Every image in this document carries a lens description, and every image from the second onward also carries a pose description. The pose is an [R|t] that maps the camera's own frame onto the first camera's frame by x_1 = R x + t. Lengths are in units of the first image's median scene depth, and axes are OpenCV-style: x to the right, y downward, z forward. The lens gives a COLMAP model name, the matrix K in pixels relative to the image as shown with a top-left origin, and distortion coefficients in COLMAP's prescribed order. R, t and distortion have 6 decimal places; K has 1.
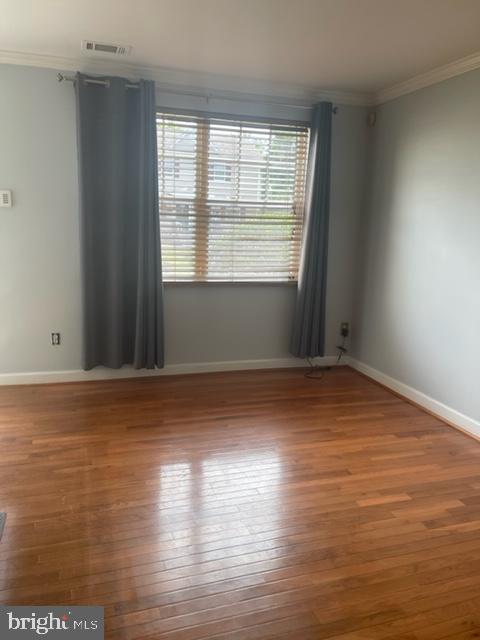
lens RADIAL K [[496.5, 0, 240.4], [0, 496.5, 326.8], [0, 0, 1]] dist [0.009062, -0.001501]
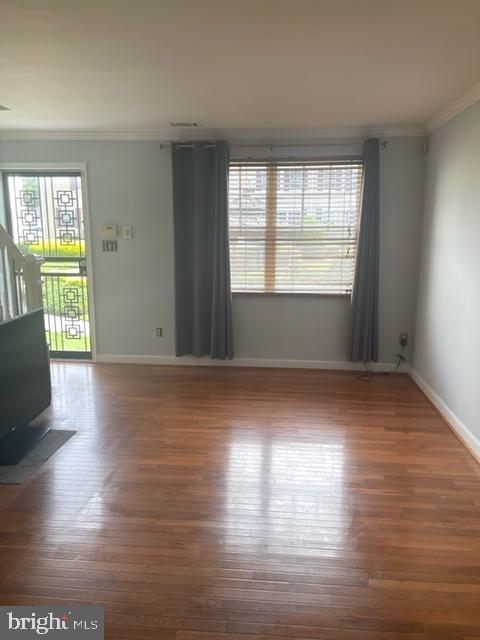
lens RADIAL K [[494.4, 0, 240.0], [0, 494.4, 320.0], [0, 0, 1]] dist [0.041648, 0.000675]
pose [[0.914884, 0.039825, -0.401748, 0.364478], [-0.057109, 0.997883, -0.031130, 0.019797], [0.399658, 0.051424, 0.915221, -0.152569]]
